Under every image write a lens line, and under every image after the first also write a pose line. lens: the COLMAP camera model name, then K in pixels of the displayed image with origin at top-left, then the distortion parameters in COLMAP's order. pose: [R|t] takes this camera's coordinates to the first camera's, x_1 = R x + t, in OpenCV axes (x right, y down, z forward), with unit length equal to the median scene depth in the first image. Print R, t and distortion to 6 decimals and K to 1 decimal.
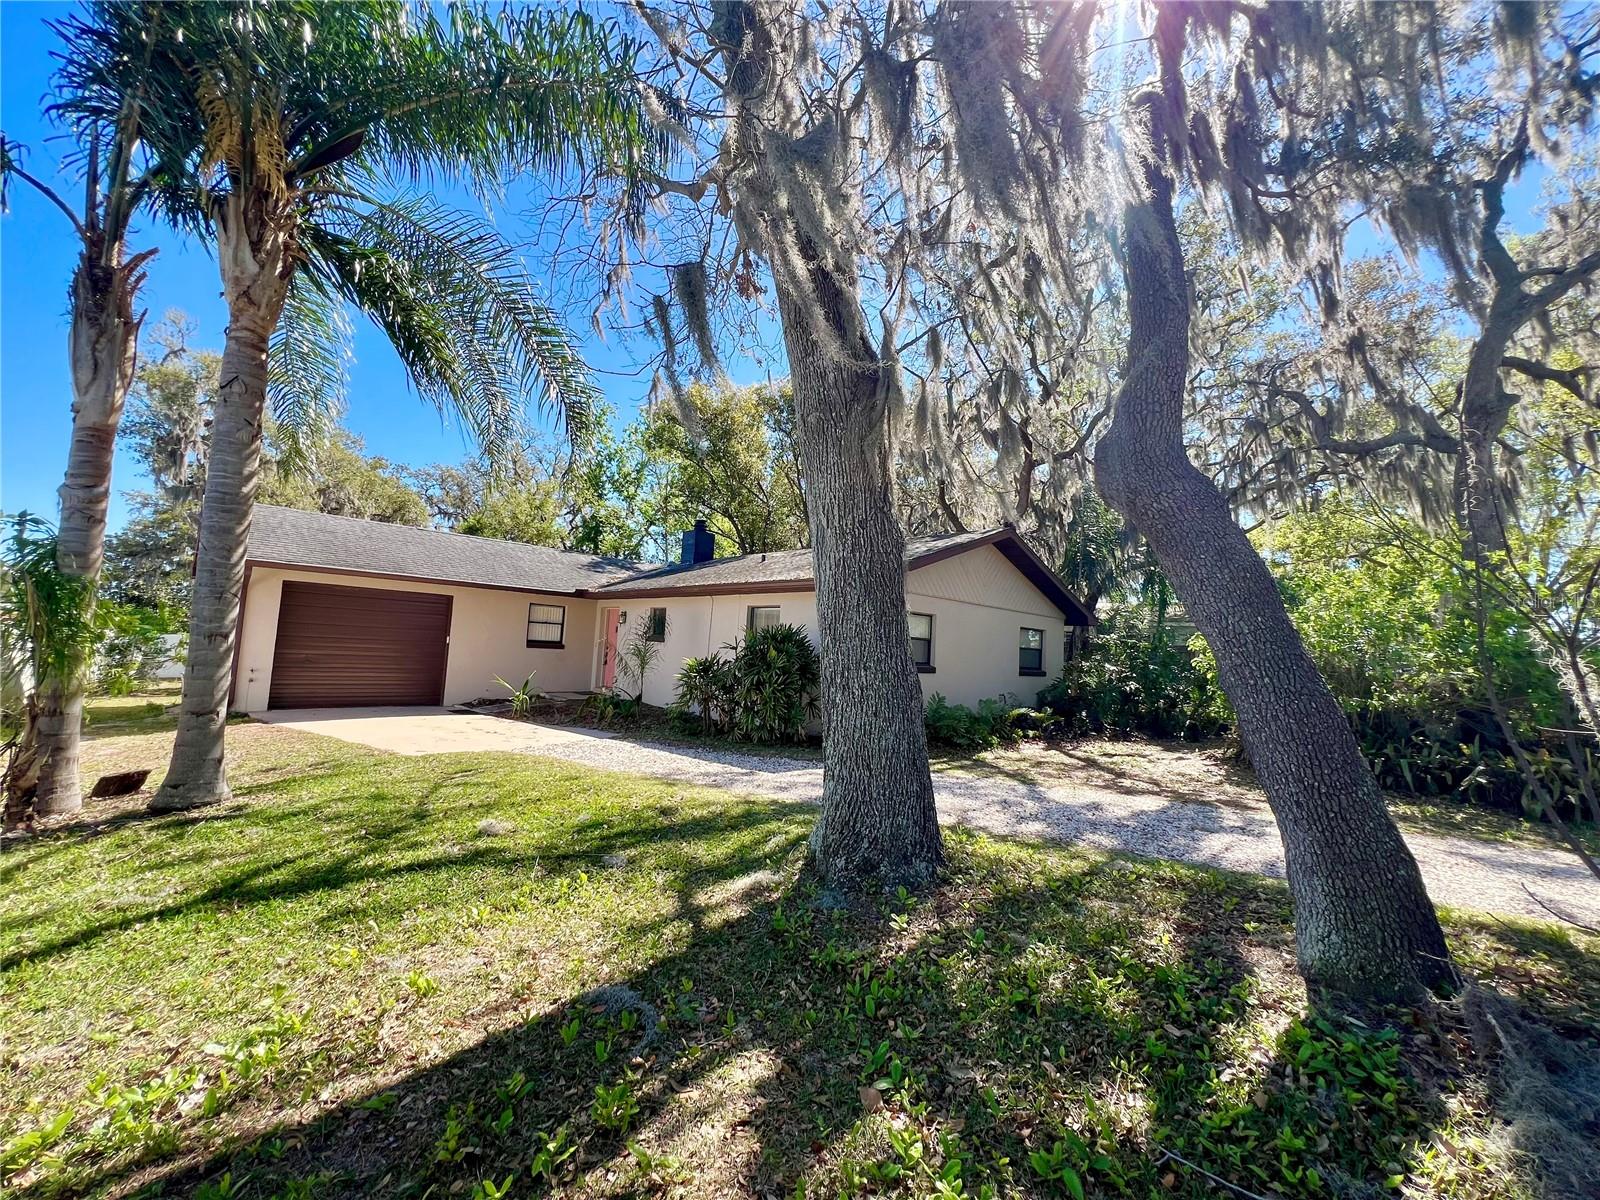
lens RADIAL K [[642.2, 0, 800.7], [0, 642.2, 600.4], [0, 0, 1]] dist [-0.001285, 0.000311]
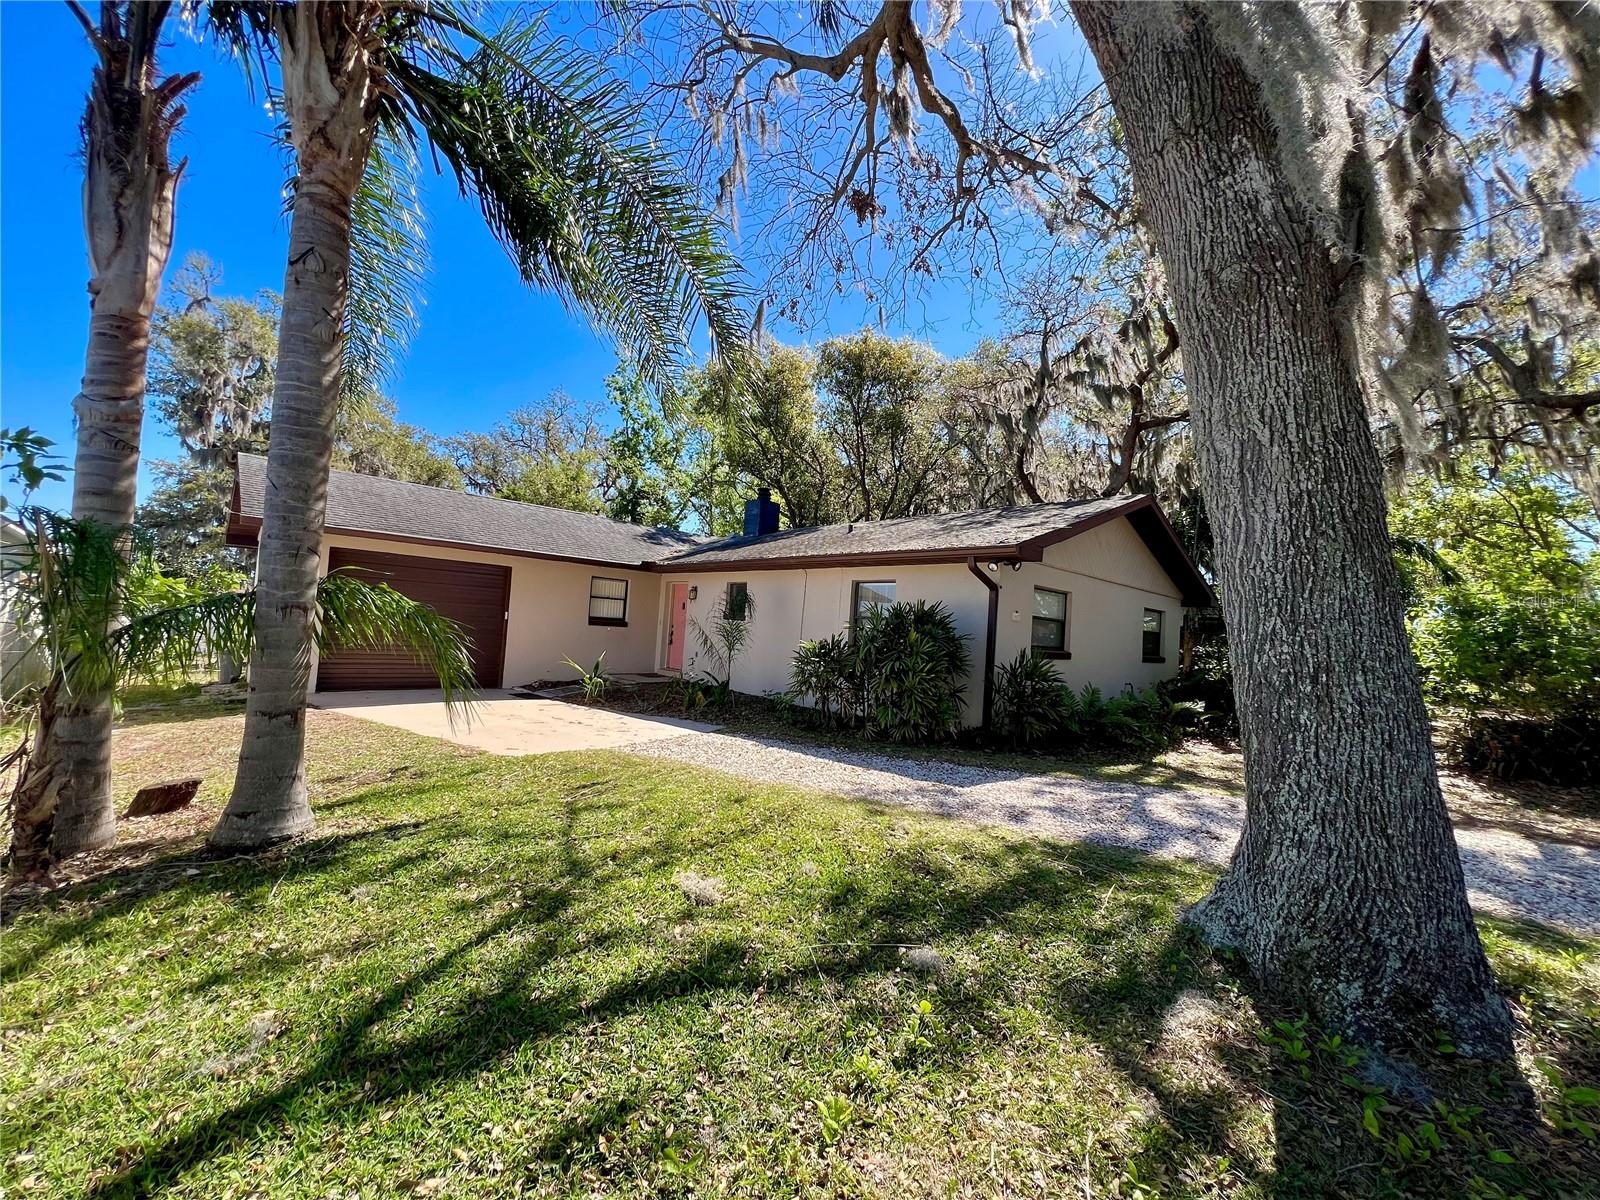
lens RADIAL K [[642.2, 0, 799.5], [0, 642.2, 600.5], [0, 0, 1]] dist [-0.001285, 0.000311]
pose [[0.999762, 0.009876, -0.019429, -0.120642], [-0.009235, 0.999419, 0.032816, 0.006815], [0.019742, -0.032629, 0.999273, 0.106890]]
